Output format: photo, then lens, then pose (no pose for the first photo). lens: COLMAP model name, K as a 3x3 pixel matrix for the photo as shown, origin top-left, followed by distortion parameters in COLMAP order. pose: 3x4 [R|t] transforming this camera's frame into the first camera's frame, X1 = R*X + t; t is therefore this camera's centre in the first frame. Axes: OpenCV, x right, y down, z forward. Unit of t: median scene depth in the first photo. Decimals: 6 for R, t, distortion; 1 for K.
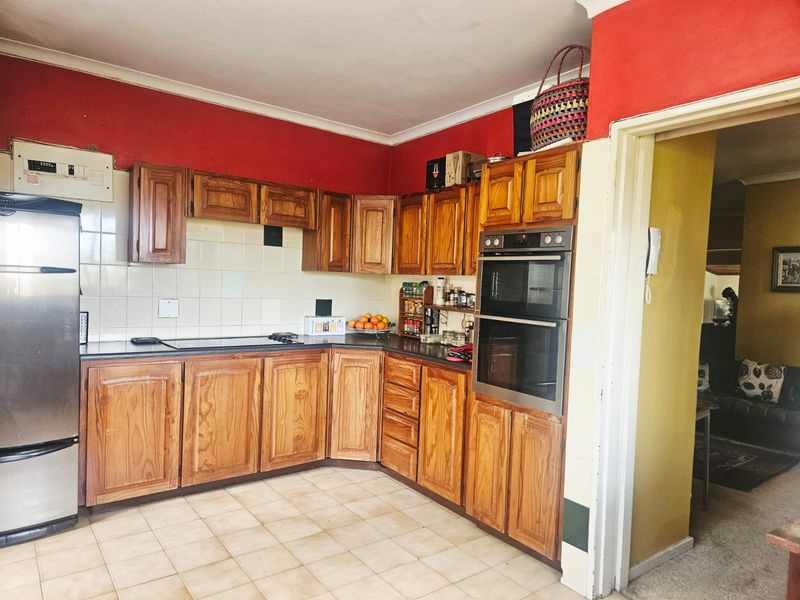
lens RADIAL K [[528.6, 0, 399.4], [0, 528.6, 304.3], [0, 0, 1]] dist [0.048774, -0.001920]
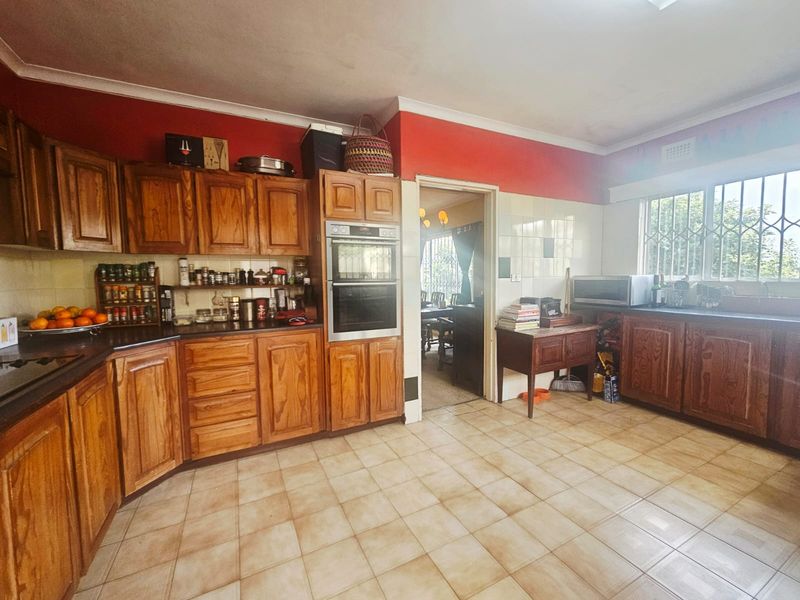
lens RADIAL K [[328.6, 0, 395.9], [0, 328.6, 296.8], [0, 0, 1]] dist [-0.002550, 0.000309]
pose [[0.173307, -0.102413, 0.979529, -0.522998], [0.060884, 0.993791, 0.093132, -0.012375], [-0.982984, 0.043497, 0.178466, 0.566600]]
